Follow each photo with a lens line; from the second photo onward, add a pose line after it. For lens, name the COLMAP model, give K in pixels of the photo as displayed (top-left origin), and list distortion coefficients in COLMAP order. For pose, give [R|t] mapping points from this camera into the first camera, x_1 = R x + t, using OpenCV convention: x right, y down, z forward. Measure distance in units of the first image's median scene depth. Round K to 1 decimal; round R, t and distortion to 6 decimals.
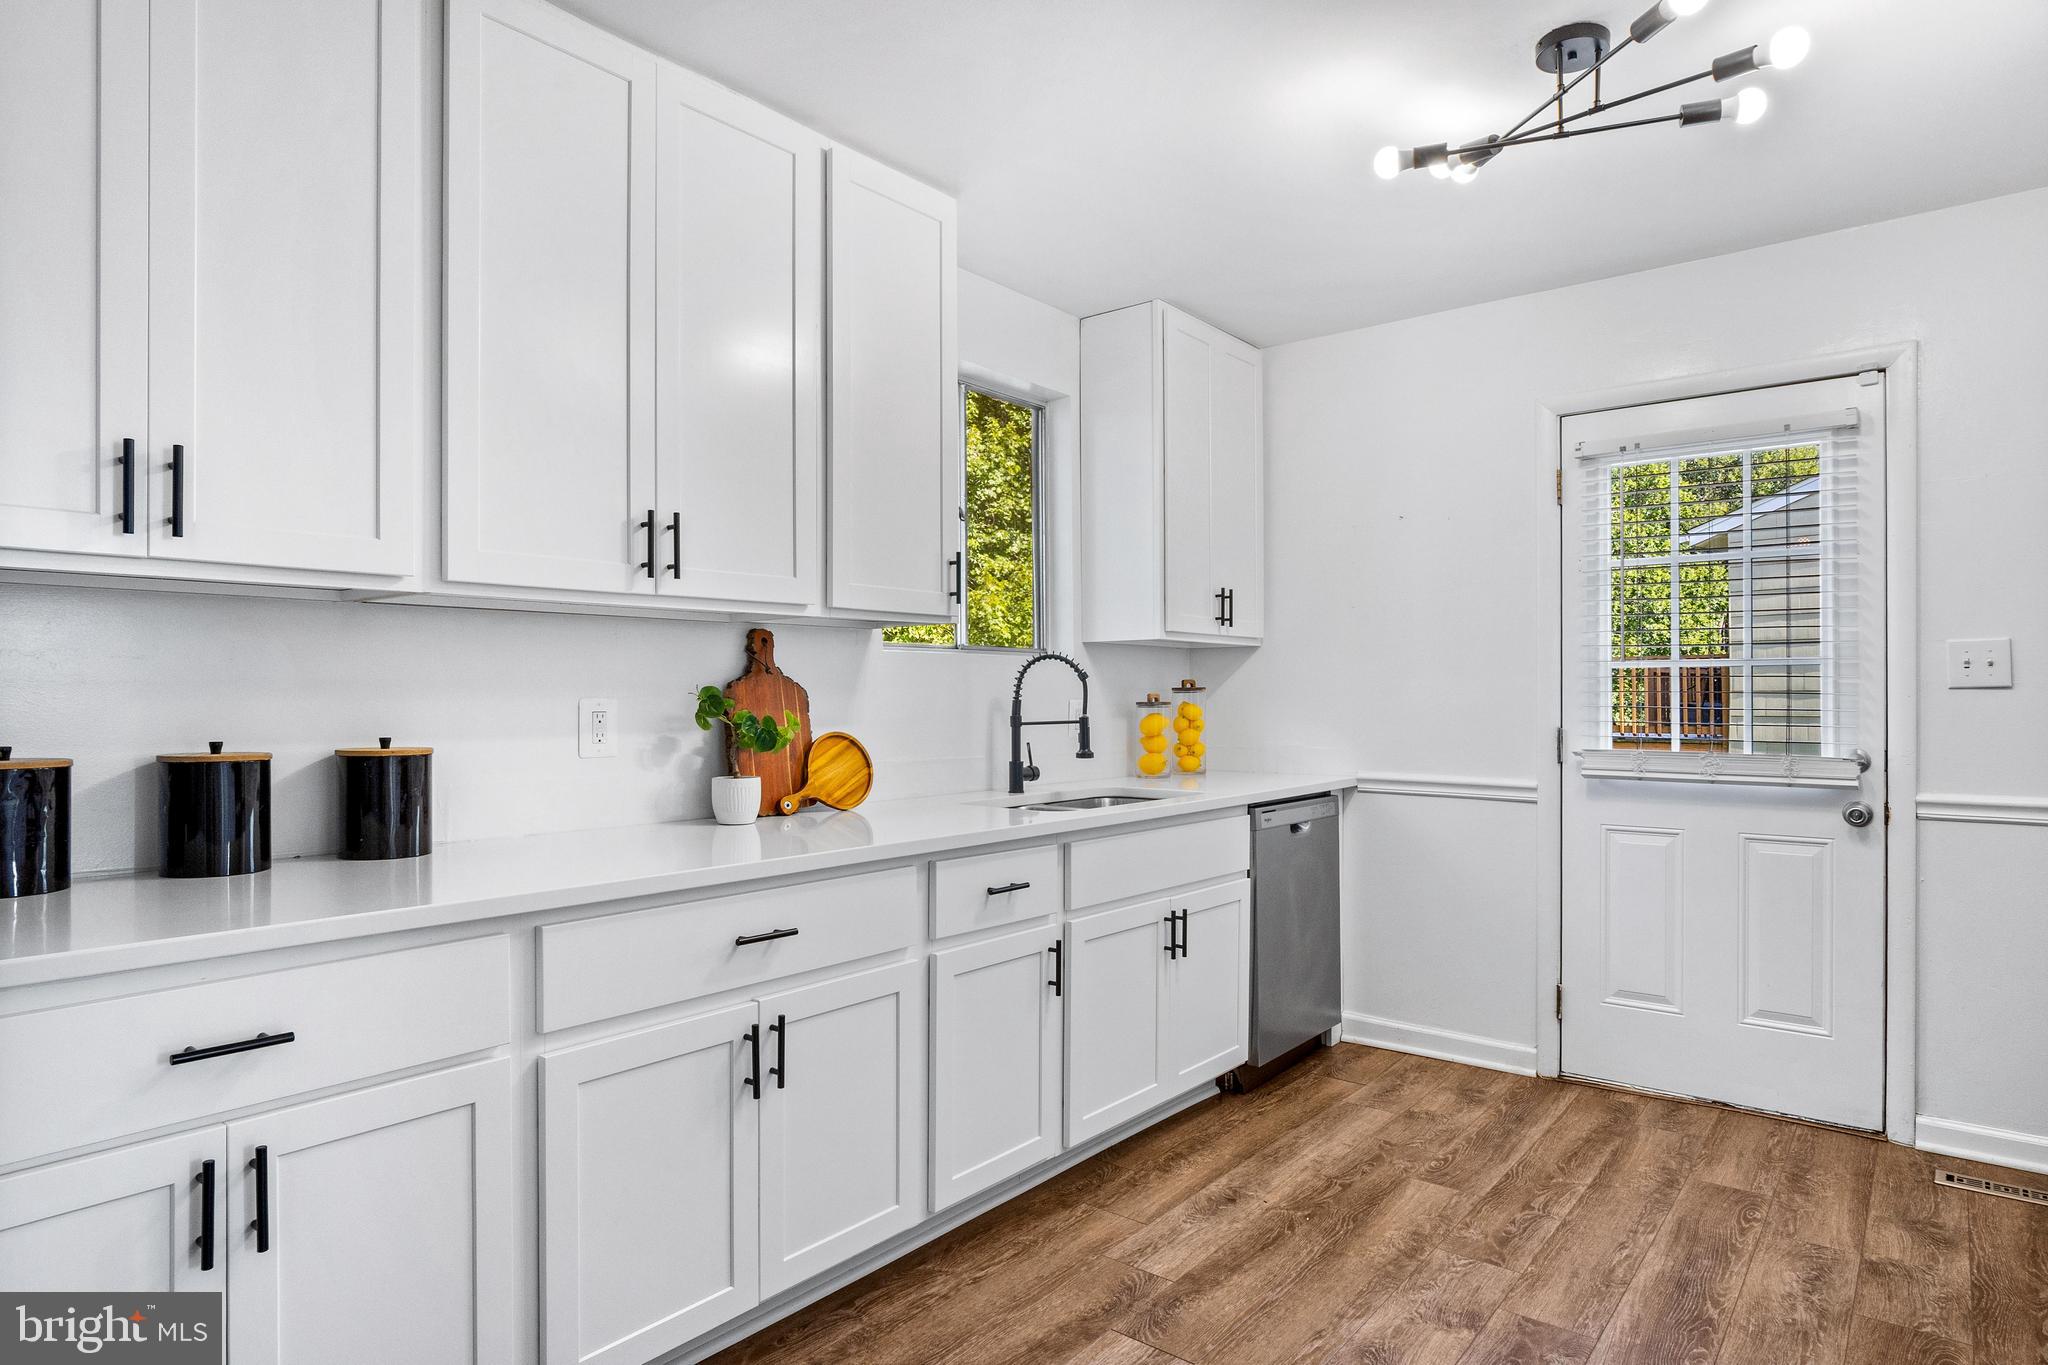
lens RADIAL K [[1157.6, 0, 1031.1], [0, 1157.6, 693.1], [0, 0, 1]] dist [-0.002877, 0.002882]
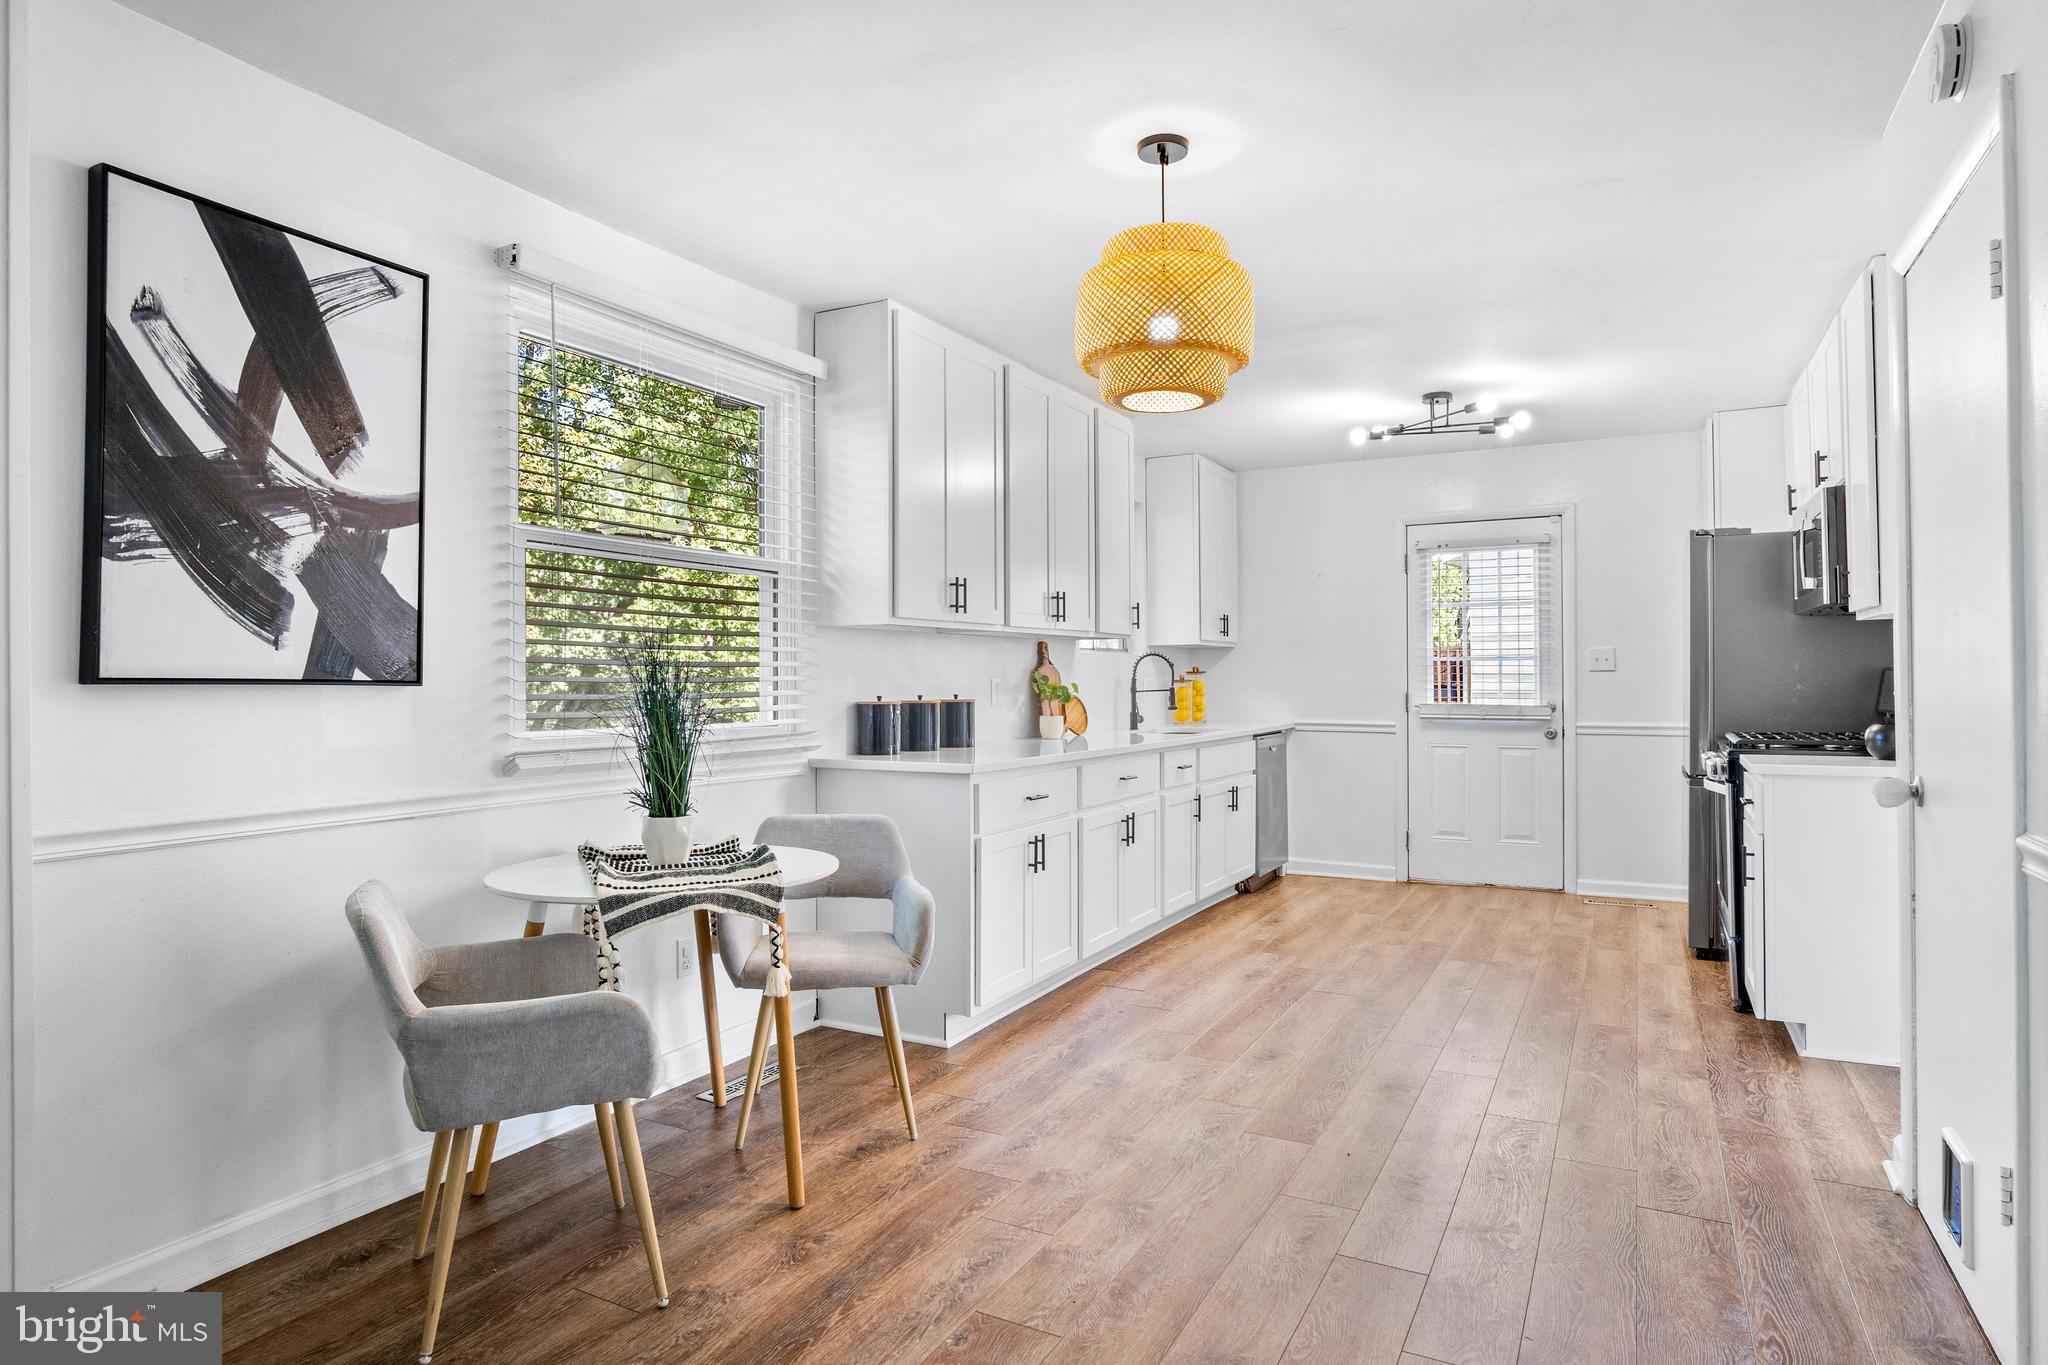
lens RADIAL K [[1157.6, 0, 1019.1], [0, 1157.6, 665.0], [0, 0, 1]] dist [-0.002877, 0.002882]
pose [[0.983390, -0.000021, 0.181507, -0.574905], [0.001742, 0.999955, -0.009321, 0.002162], [-0.181499, 0.009483, 0.983345, -0.833681]]
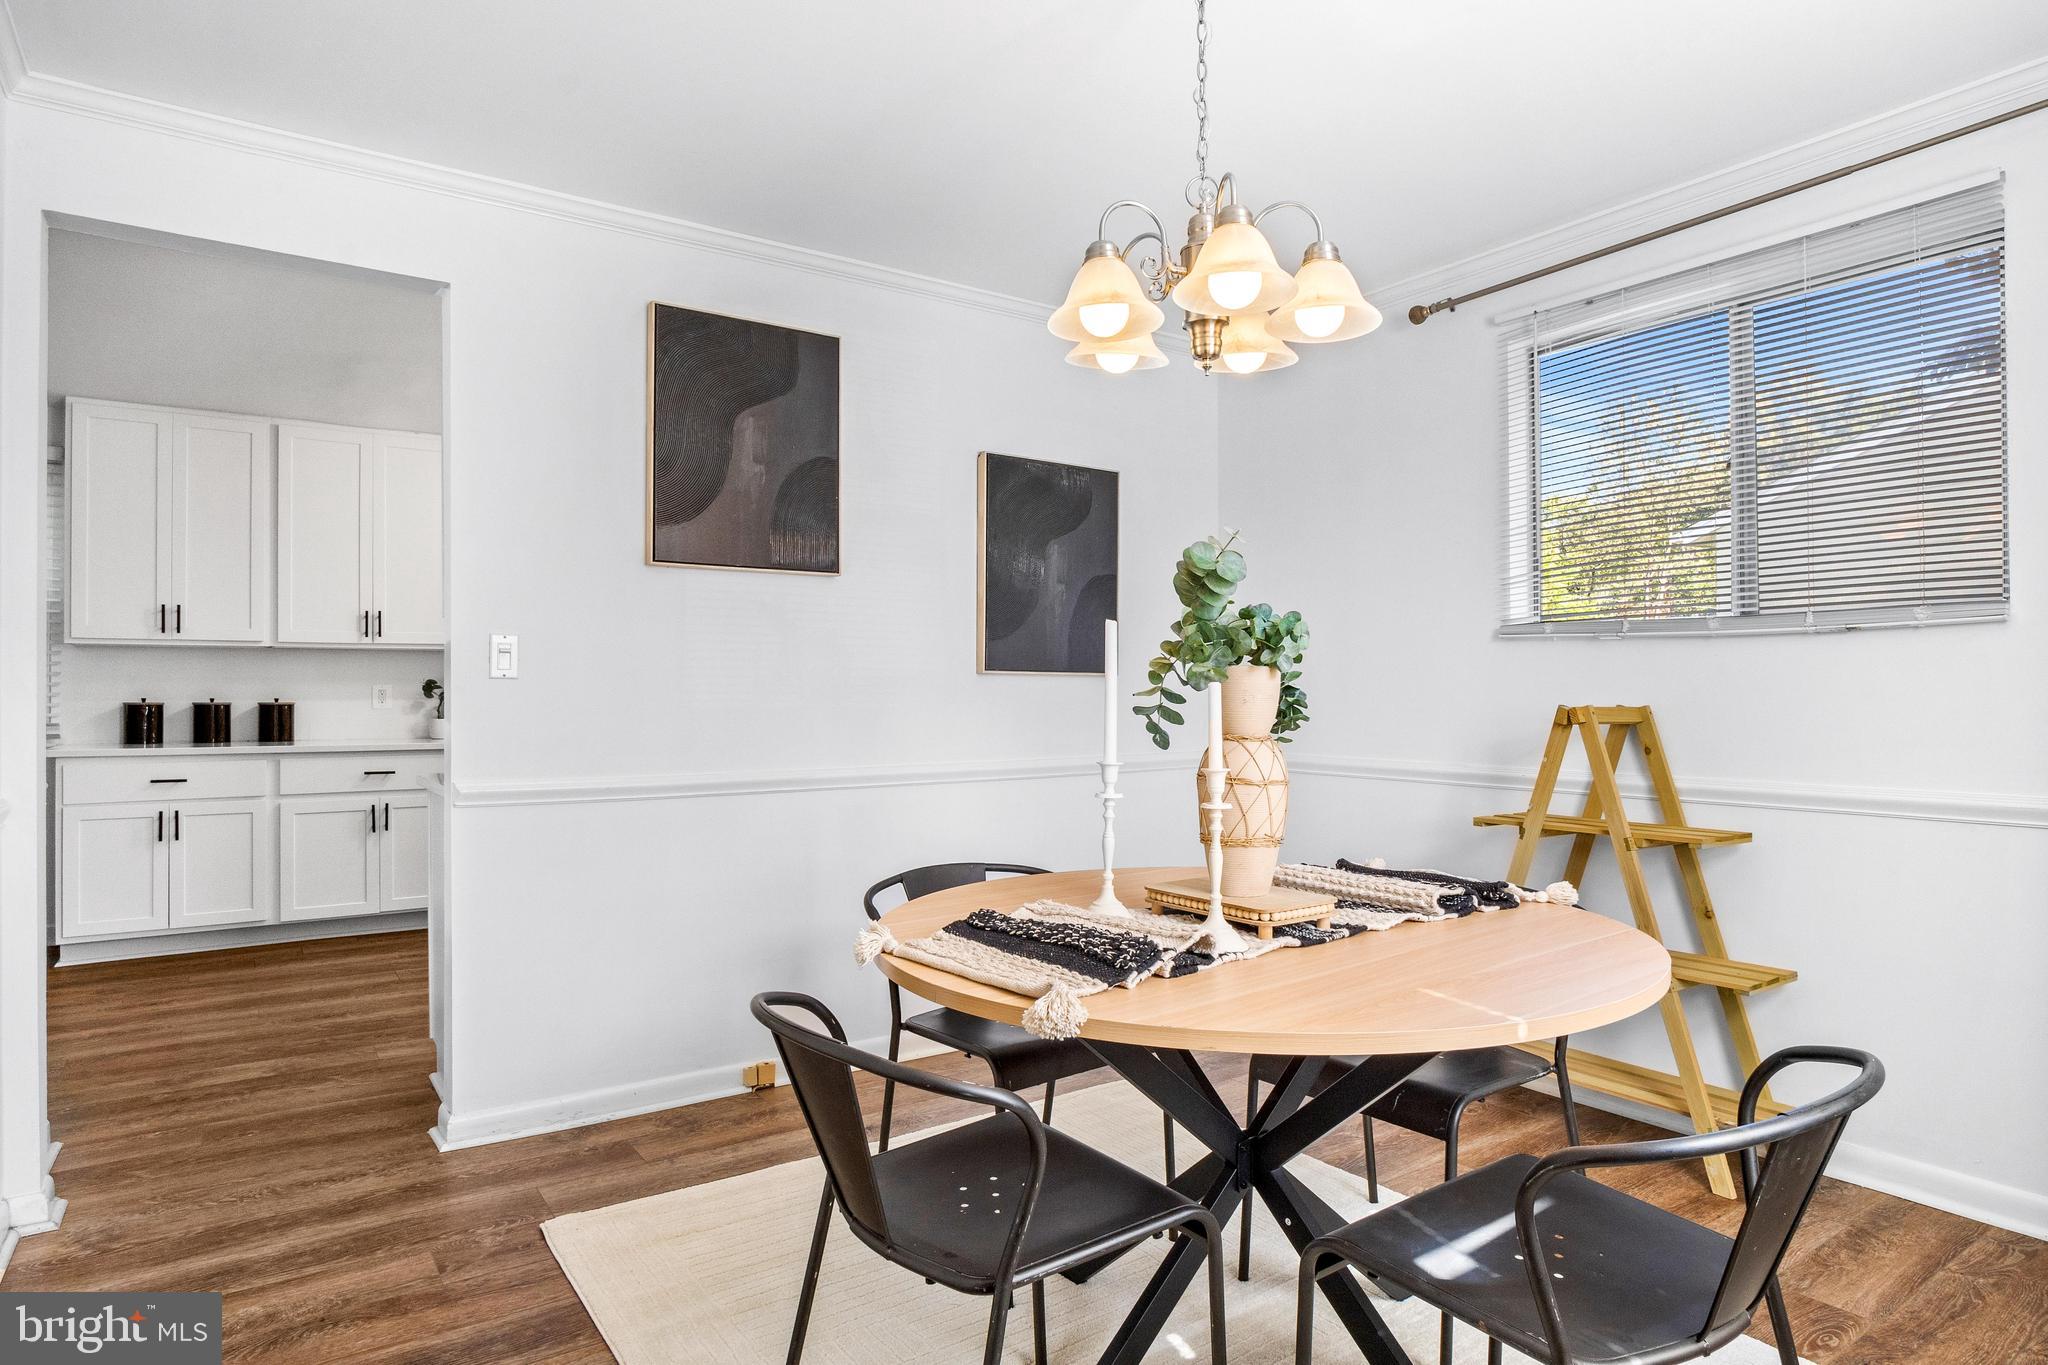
lens RADIAL K [[1157.6, 0, 1026.2], [0, 1157.6, 689.4], [0, 0, 1]] dist [-0.002877, 0.002882]
pose [[0.953454, 0.007267, -0.301452, 1.329300], [-0.006829, 0.999974, 0.002506, -0.000753], [0.301462, -0.000331, 0.953478, -0.731153]]
